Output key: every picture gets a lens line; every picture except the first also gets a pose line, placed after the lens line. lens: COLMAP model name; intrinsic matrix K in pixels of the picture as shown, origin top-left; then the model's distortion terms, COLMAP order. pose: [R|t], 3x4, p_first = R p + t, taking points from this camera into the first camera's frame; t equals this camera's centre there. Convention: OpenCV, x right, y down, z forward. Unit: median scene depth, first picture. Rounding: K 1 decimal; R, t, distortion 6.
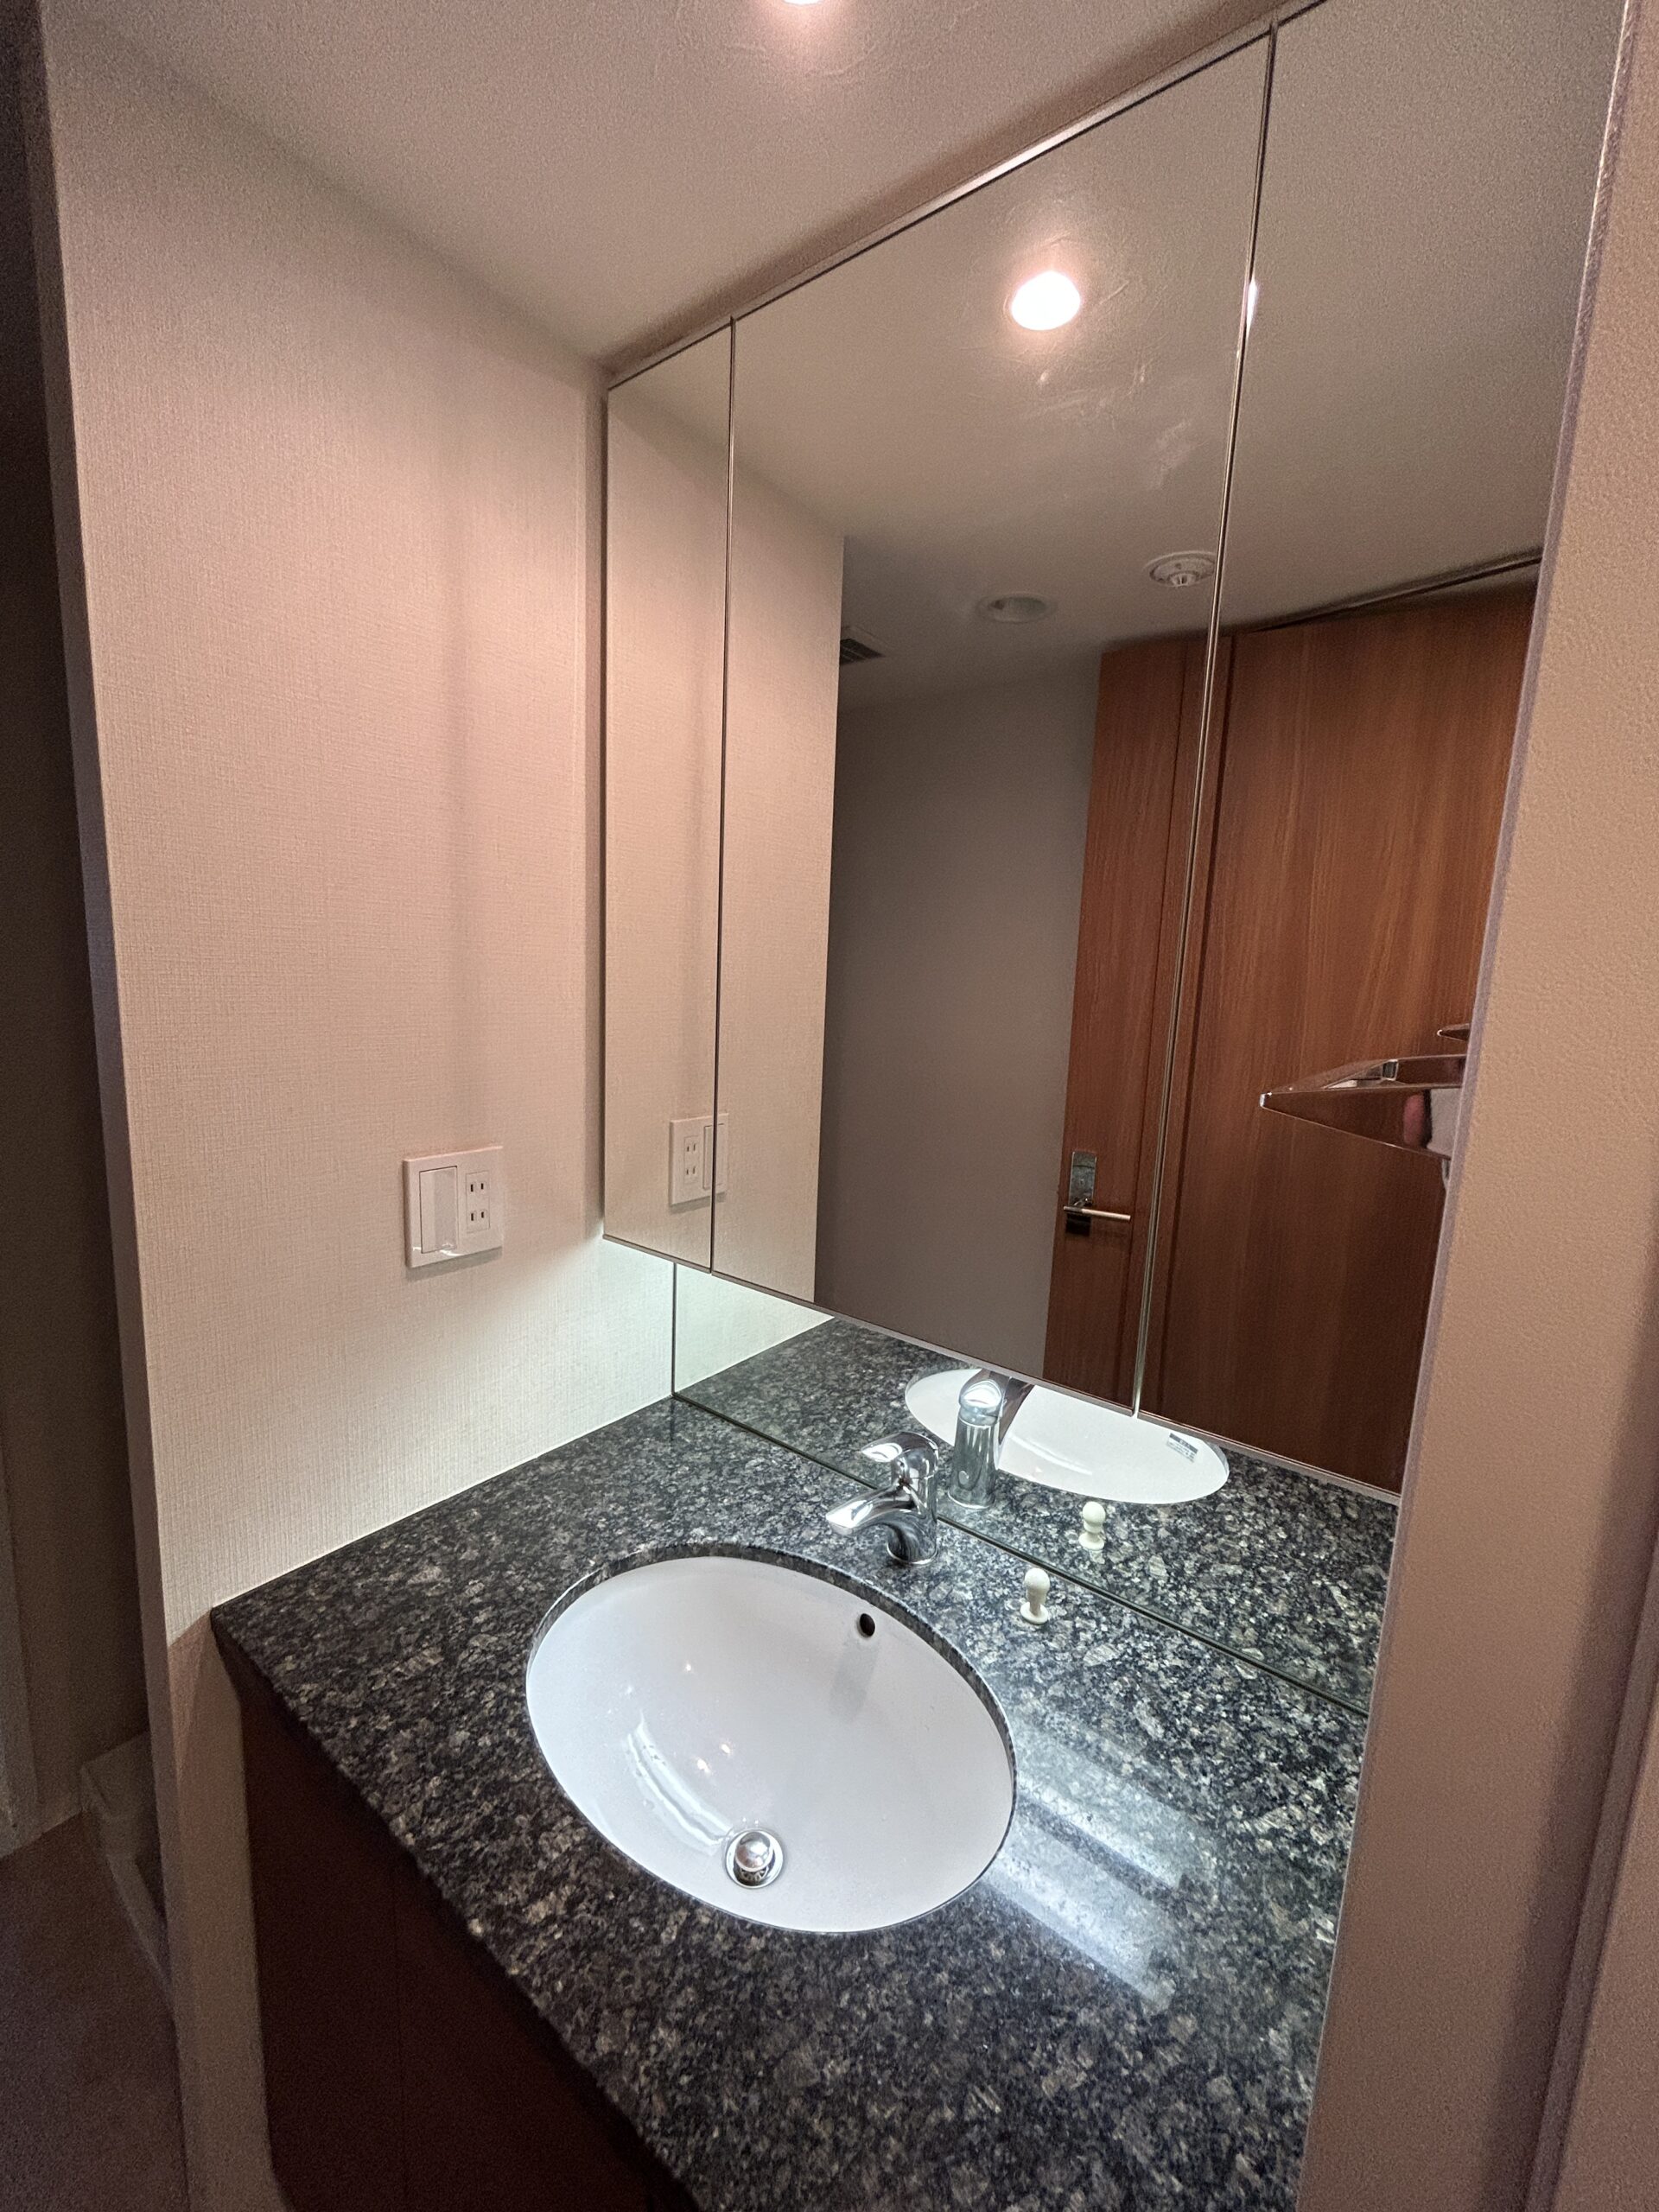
lens RADIAL K [[902.0, 0, 820.1], [0, 902.0, 1101.5], [0, 0, 1]] dist [0.000477, 0.000904]
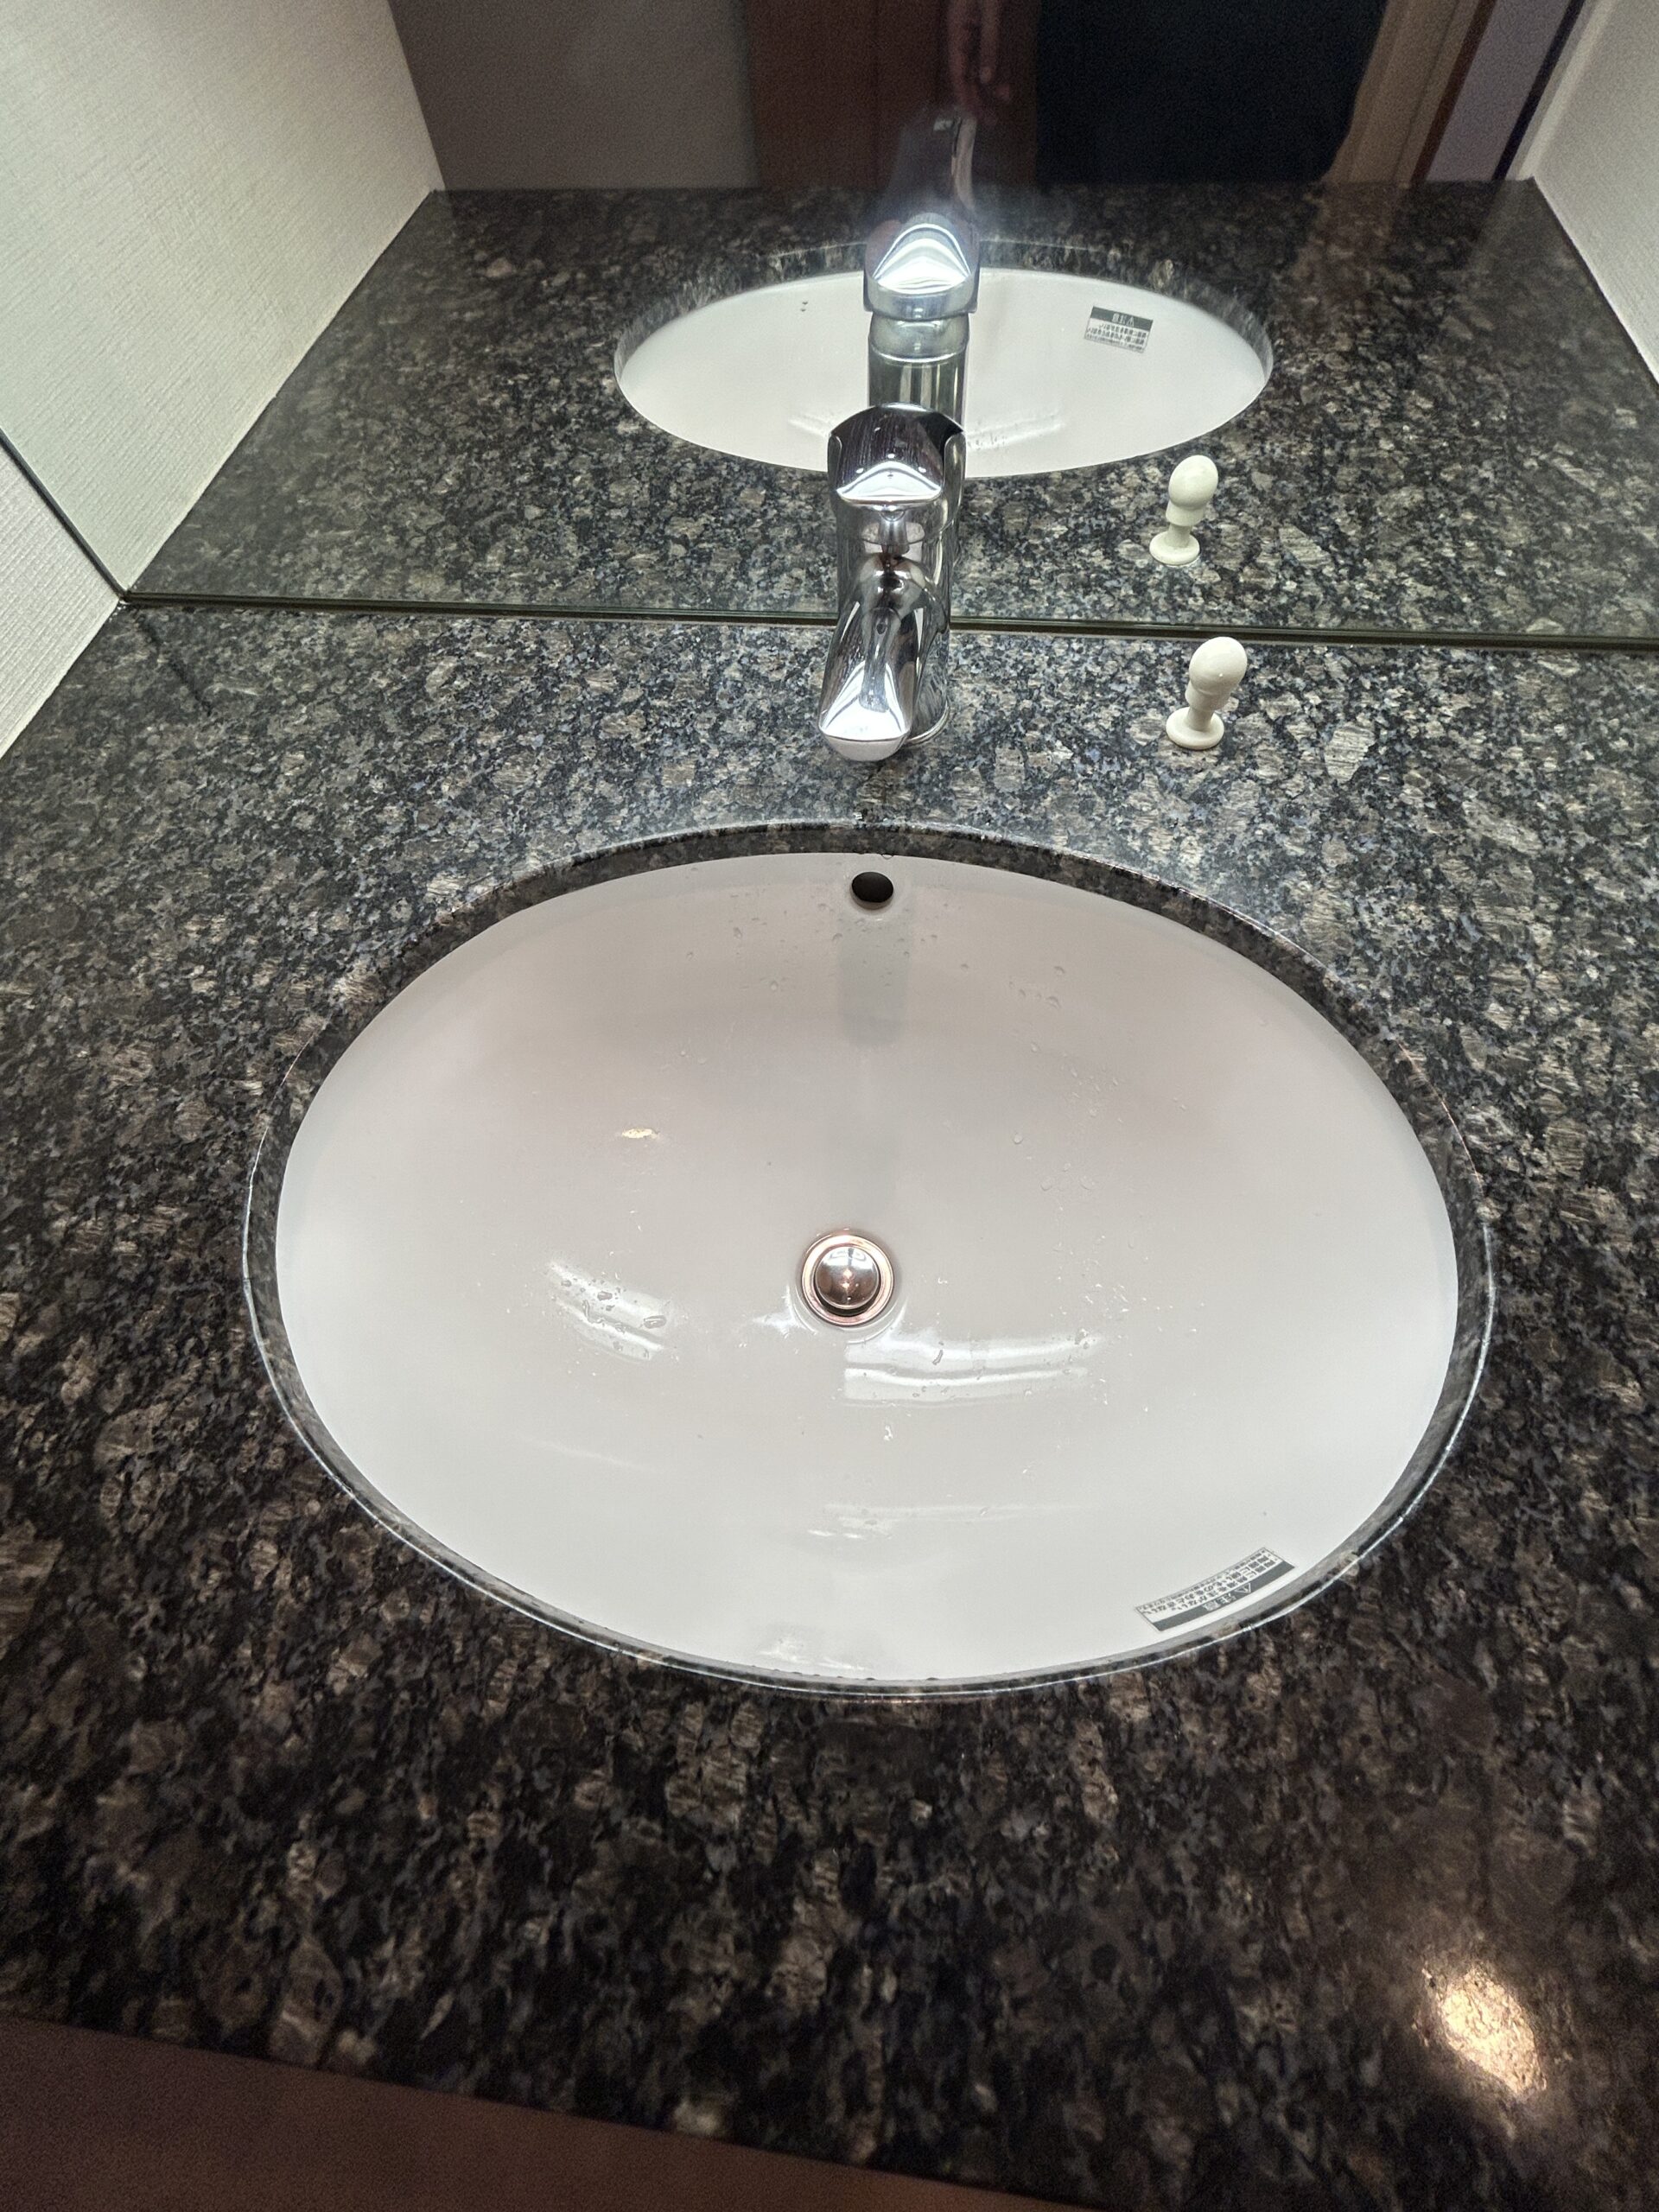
lens RADIAL K [[902.0, 0, 829.3], [0, 902.0, 1101.3], [0, 0, 1]] dist [0.000477, 0.000904]
pose [[0.845582, -0.499395, 0.188669, -0.128452], [0.146715, 0.557199, 0.817315, 0.250448], [-0.513289, -0.663426, 0.544426, 0.706642]]
